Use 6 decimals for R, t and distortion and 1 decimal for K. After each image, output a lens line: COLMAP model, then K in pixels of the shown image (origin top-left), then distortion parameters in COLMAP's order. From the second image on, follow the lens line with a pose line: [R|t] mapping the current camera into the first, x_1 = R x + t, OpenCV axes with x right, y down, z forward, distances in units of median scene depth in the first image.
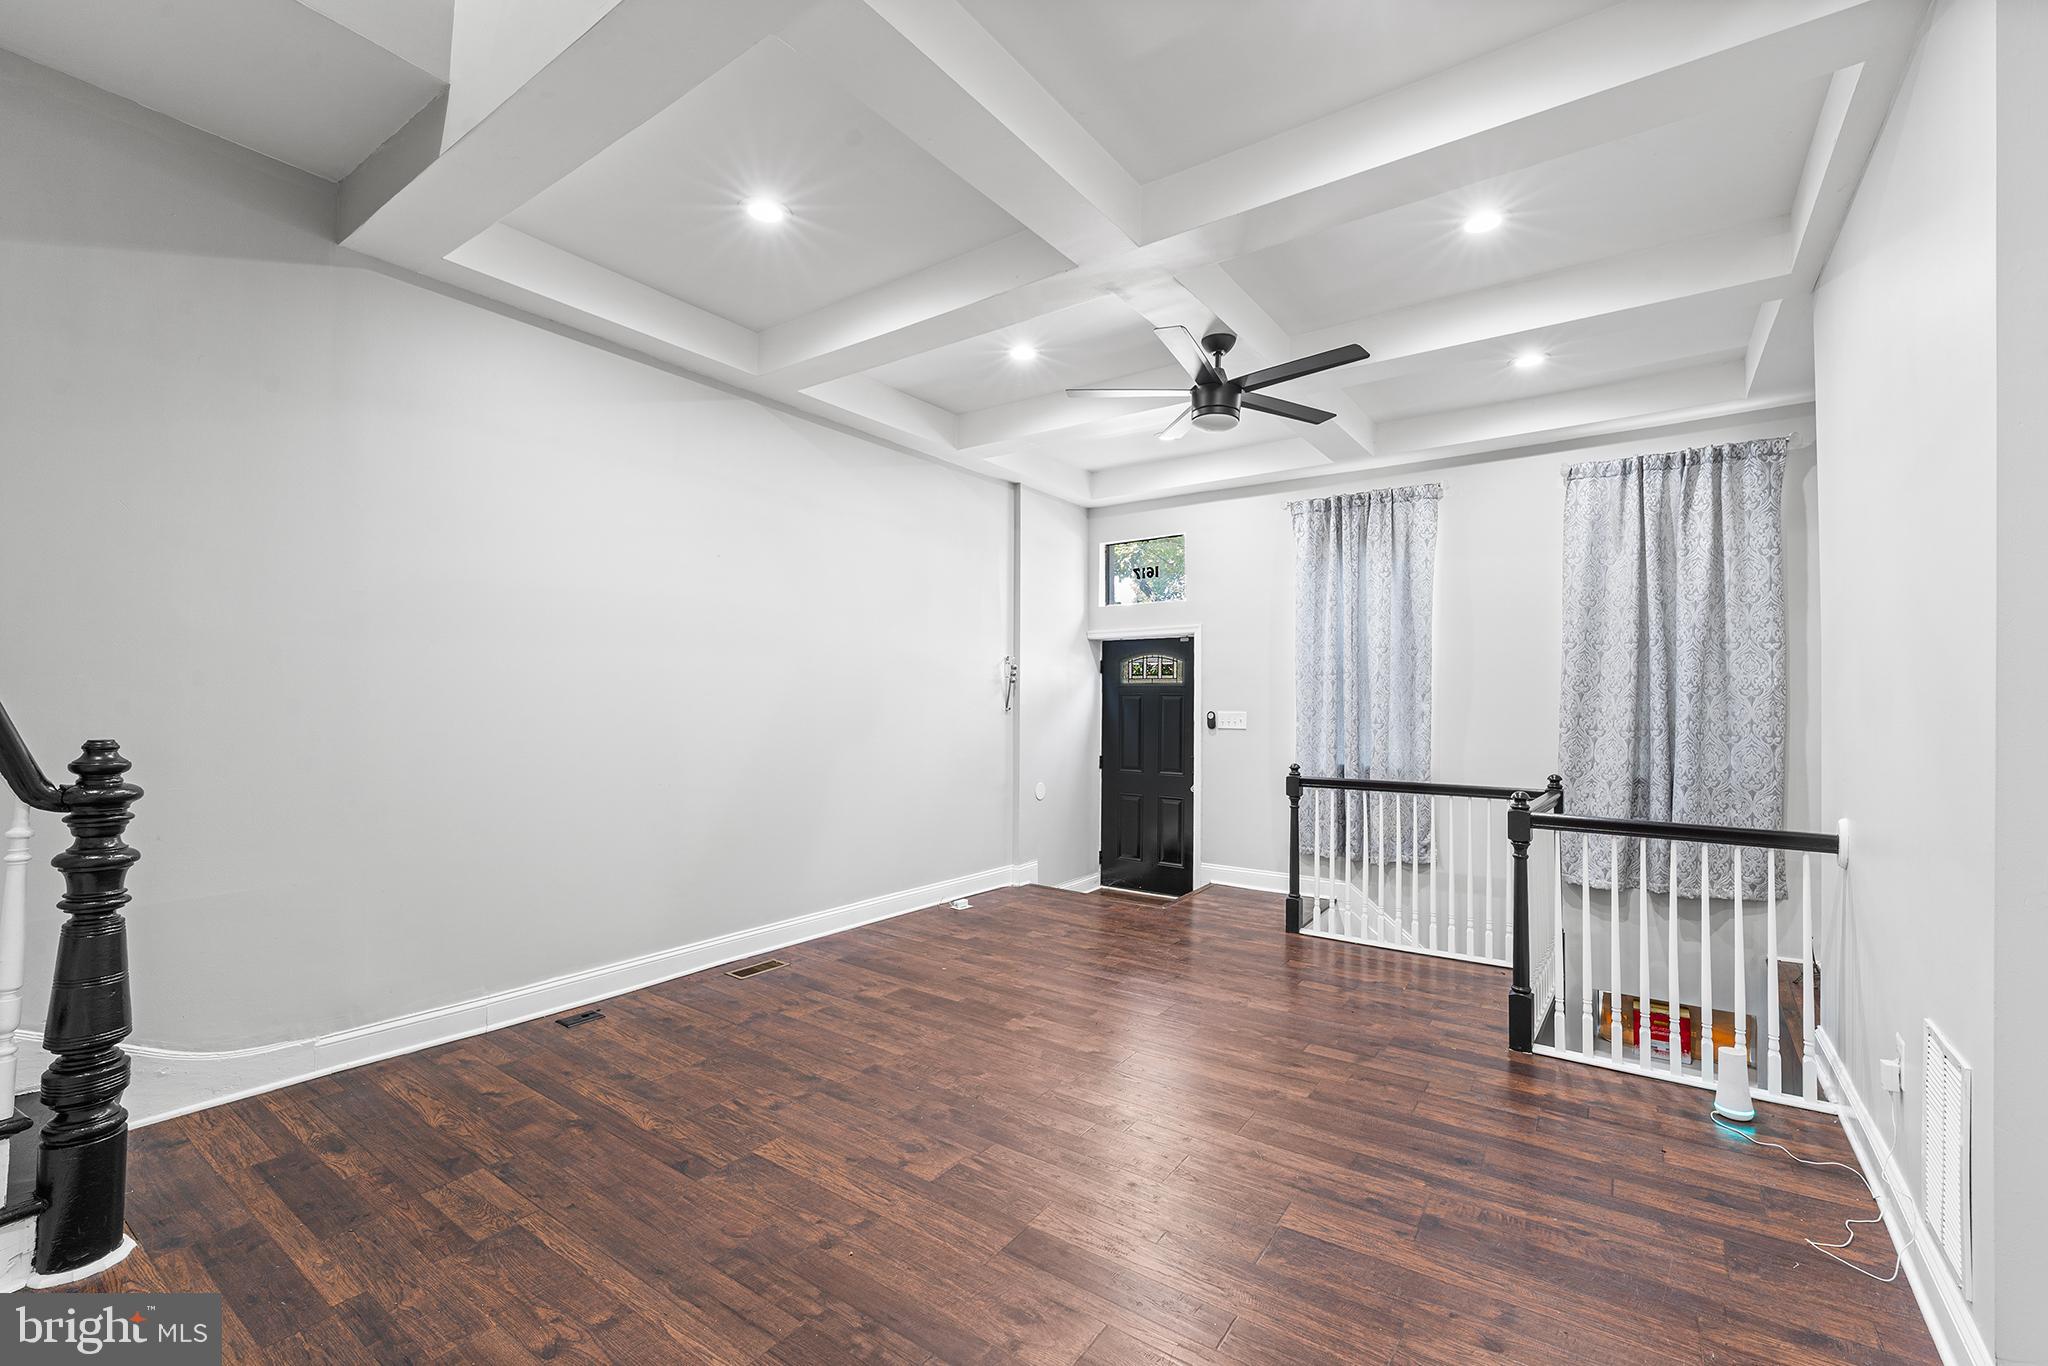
lens RADIAL K [[851.2, 0, 1020.7], [0, 851.2, 704.5], [0, 0, 1]] dist [0.000105, -0.000081]
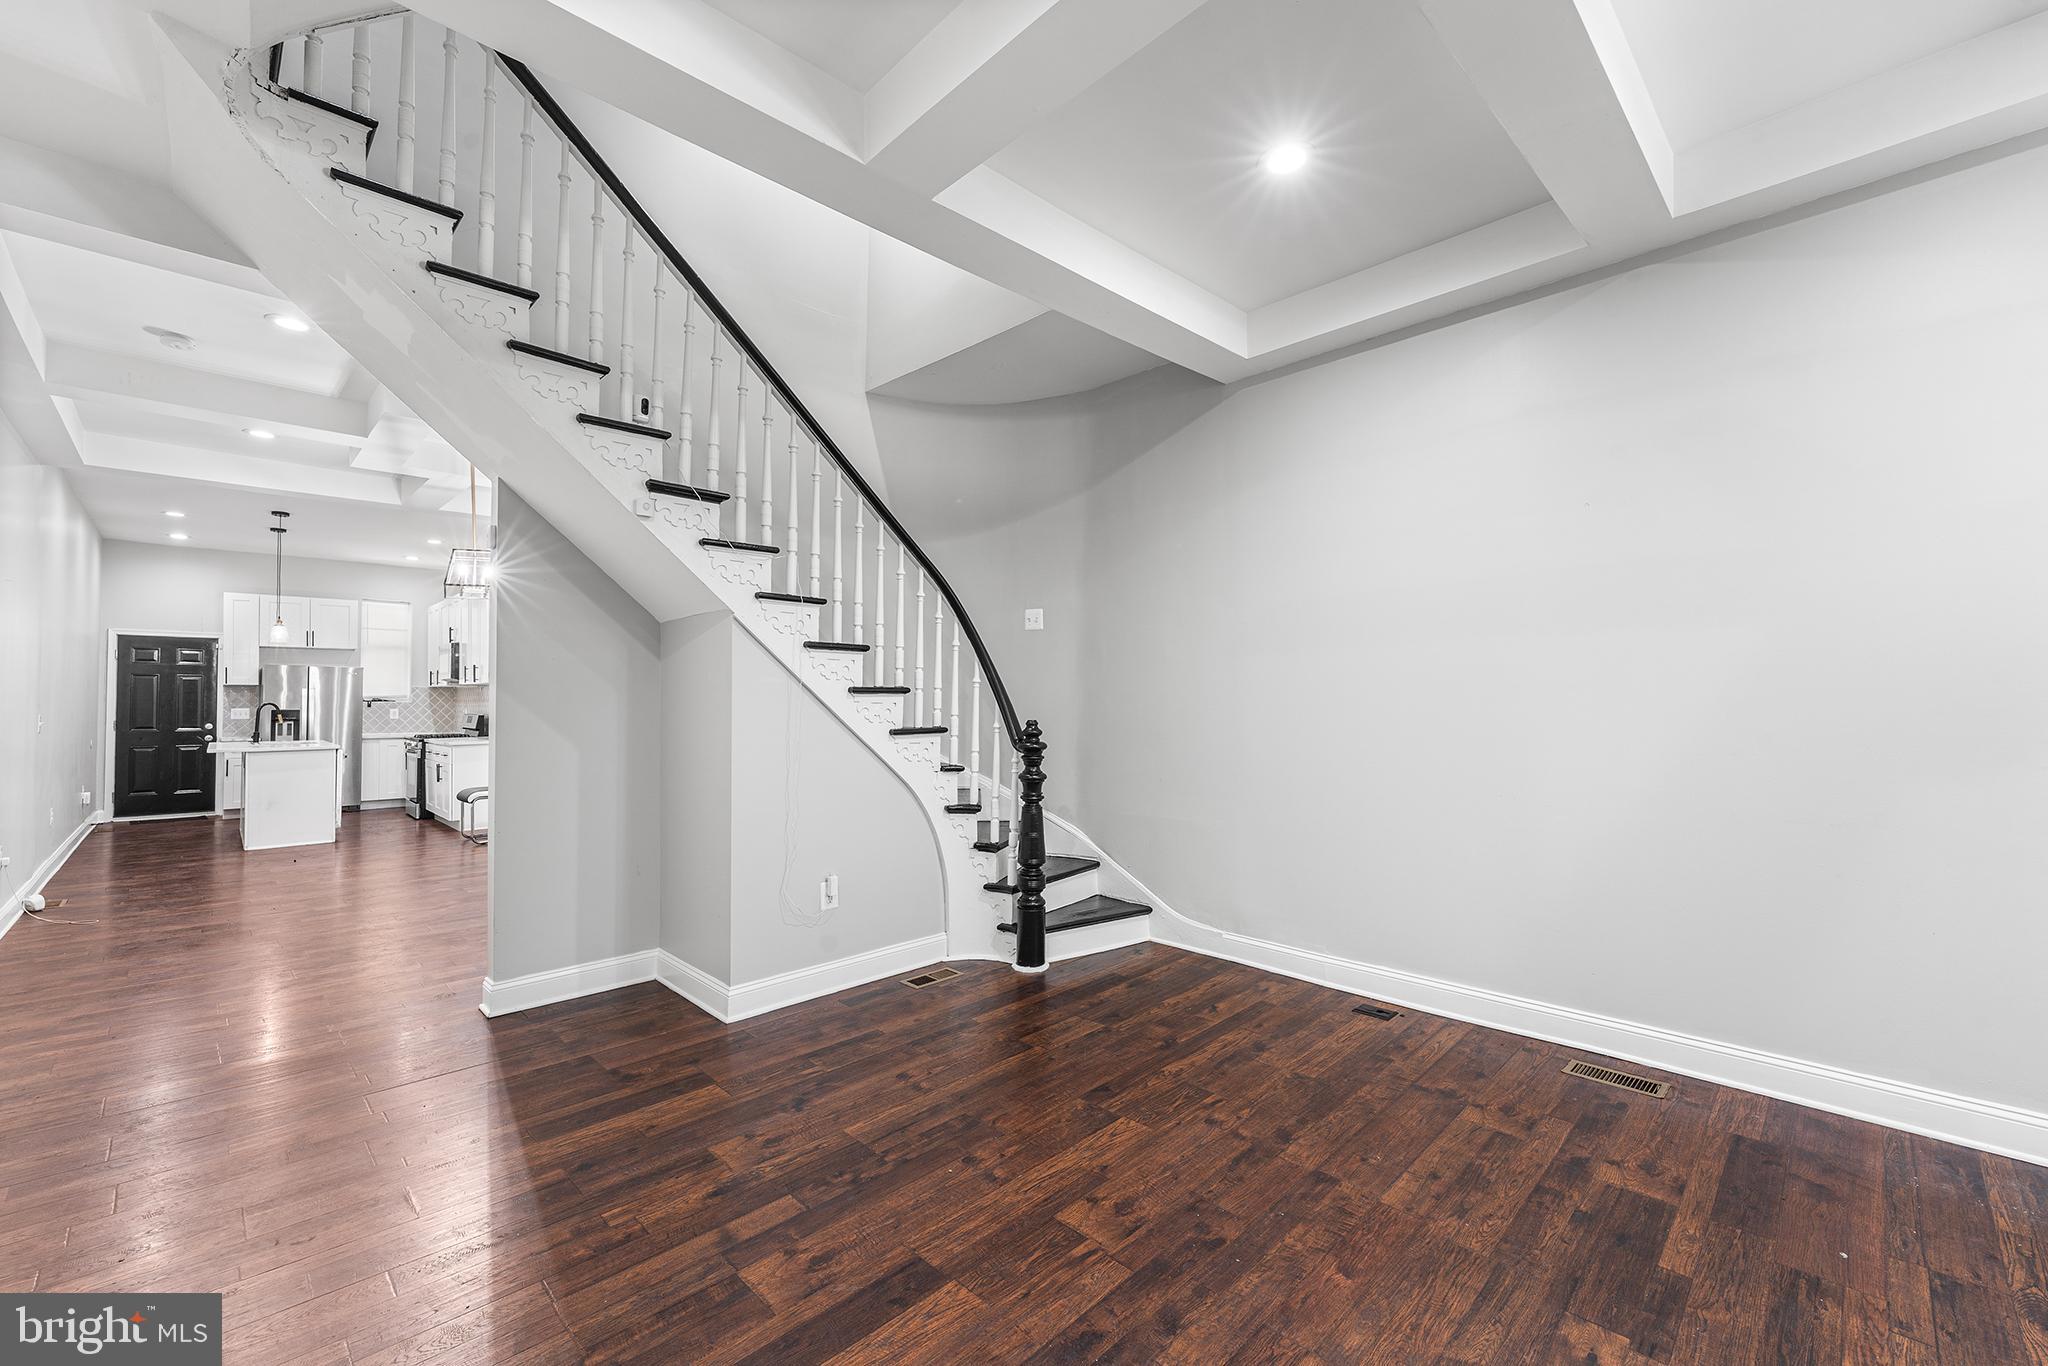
lens RADIAL K [[838.8, 0, 1030.0], [0, 838.8, 696.2], [0, 0, 1]] dist [0.001083, 0.000336]
pose [[-0.158834, -0.011014, -0.987244, 0.673247], [-0.001272, 0.999939, -0.010951, 0.006136], [0.987305, -0.000484, -0.158838, 0.941298]]
